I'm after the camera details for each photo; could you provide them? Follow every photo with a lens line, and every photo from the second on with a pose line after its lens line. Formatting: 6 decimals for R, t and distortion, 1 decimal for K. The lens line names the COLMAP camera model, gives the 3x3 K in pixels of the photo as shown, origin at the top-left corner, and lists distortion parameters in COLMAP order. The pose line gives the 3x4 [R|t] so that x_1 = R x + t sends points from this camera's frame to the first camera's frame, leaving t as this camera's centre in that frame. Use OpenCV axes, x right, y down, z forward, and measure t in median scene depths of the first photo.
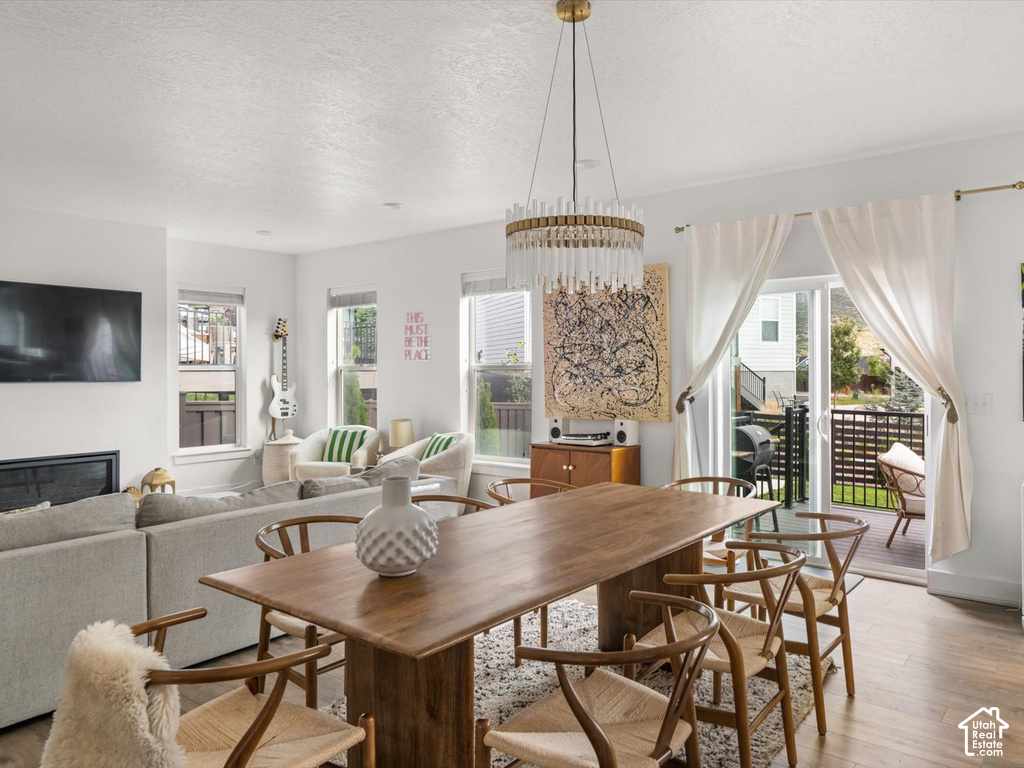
lens RADIAL K [[701.0, 0, 558.1], [0, 701.0, 364.6], [0, 0, 1]] dist [-0.002238, 0.000089]
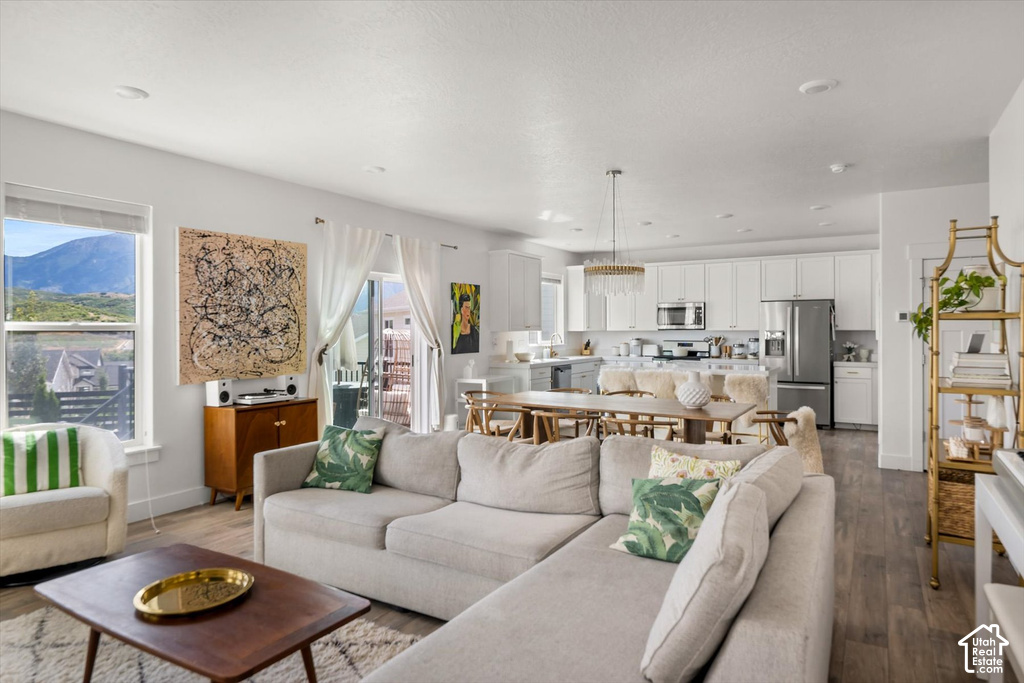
lens RADIAL K [[603.4, 0, 511.7], [0, 603.4, 336.3], [0, 0, 1]] dist [0.000830, 0.000042]
pose [[-0.094608, -0.006638, 0.995493, -0.882921], [-0.004137, 0.999972, 0.006275, 0.008012], [-0.995506, -0.003524, -0.094632, 0.704516]]
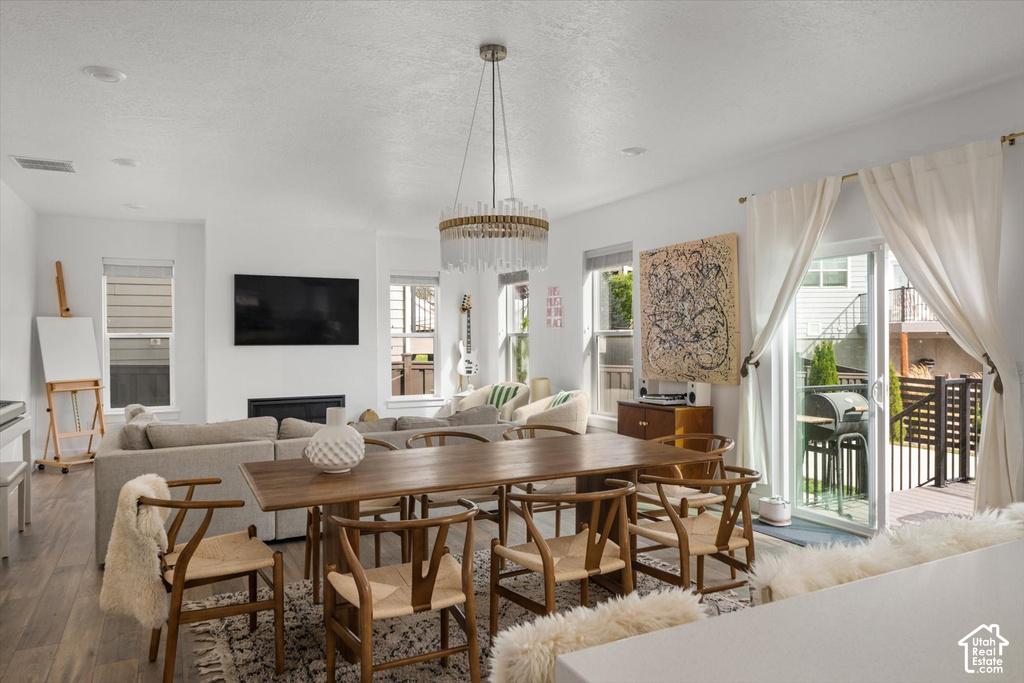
lens RADIAL K [[668.8, 0, 508.2], [0, 668.8, 339.3], [0, 0, 1]] dist [0.003451, 0.001364]
pose [[0.898190, 0.000559, -0.439608, 0.275297], [0.004156, 0.999944, 0.009762, 0.002141], [0.439588, -0.010595, 0.898137, -0.041033]]
